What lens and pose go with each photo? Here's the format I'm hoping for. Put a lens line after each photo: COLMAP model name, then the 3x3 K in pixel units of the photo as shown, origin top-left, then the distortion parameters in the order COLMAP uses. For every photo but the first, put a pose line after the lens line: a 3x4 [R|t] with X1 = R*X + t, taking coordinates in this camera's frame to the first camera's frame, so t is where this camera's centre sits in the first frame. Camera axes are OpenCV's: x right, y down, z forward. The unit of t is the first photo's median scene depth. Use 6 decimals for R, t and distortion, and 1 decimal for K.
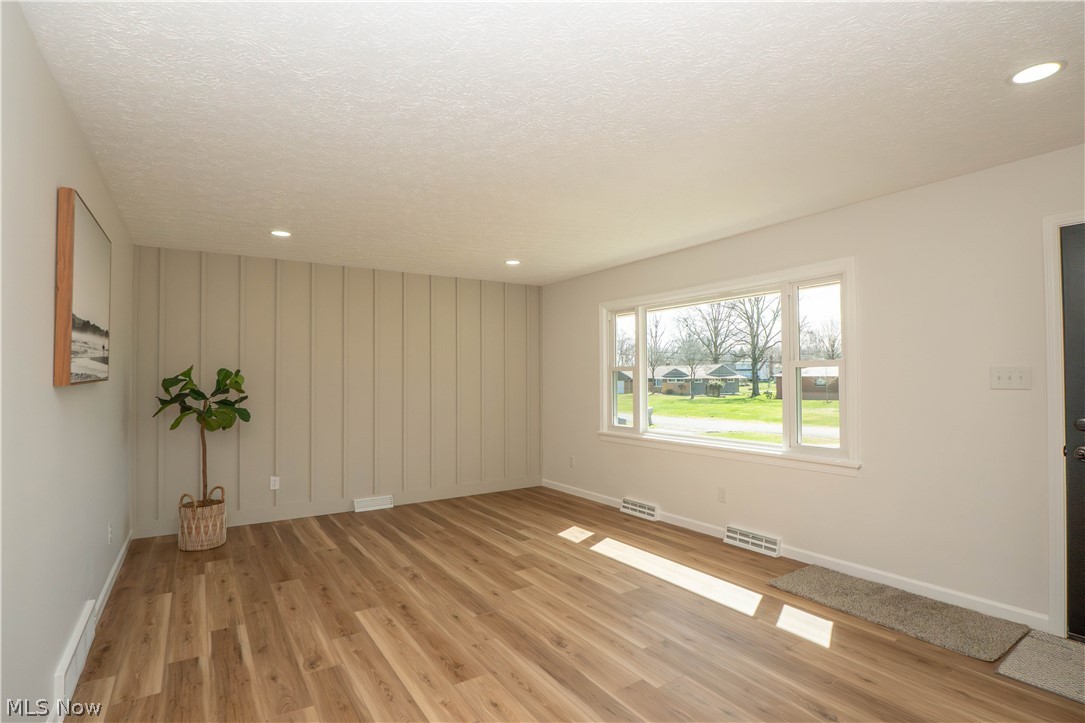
lens RADIAL K [[526.4, 0, 532.4], [0, 526.4, 366.0], [0, 0, 1]] dist [-0.035483, 0.001102]
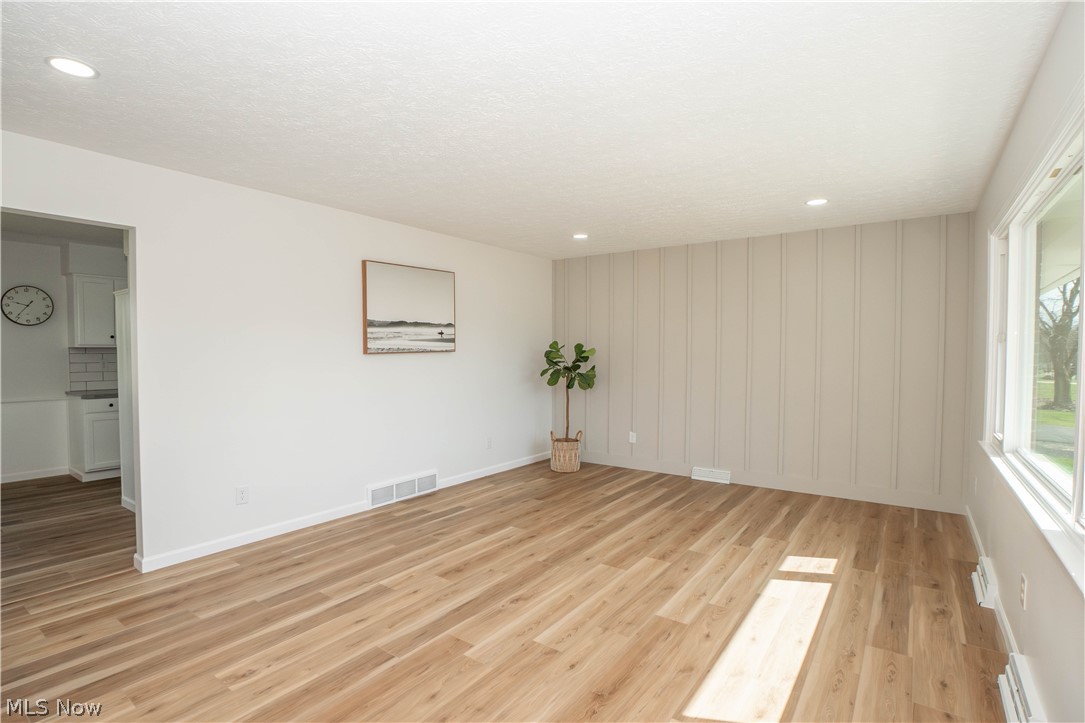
lens RADIAL K [[526.4, 0, 532.4], [0, 526.4, 366.0], [0, 0, 1]] dist [-0.035483, 0.001102]
pose [[0.361462, 0.031068, -0.931869, 0.701161], [0.017127, 0.999055, 0.039952, 0.007549], [0.932229, -0.030402, 0.360589, 0.441309]]
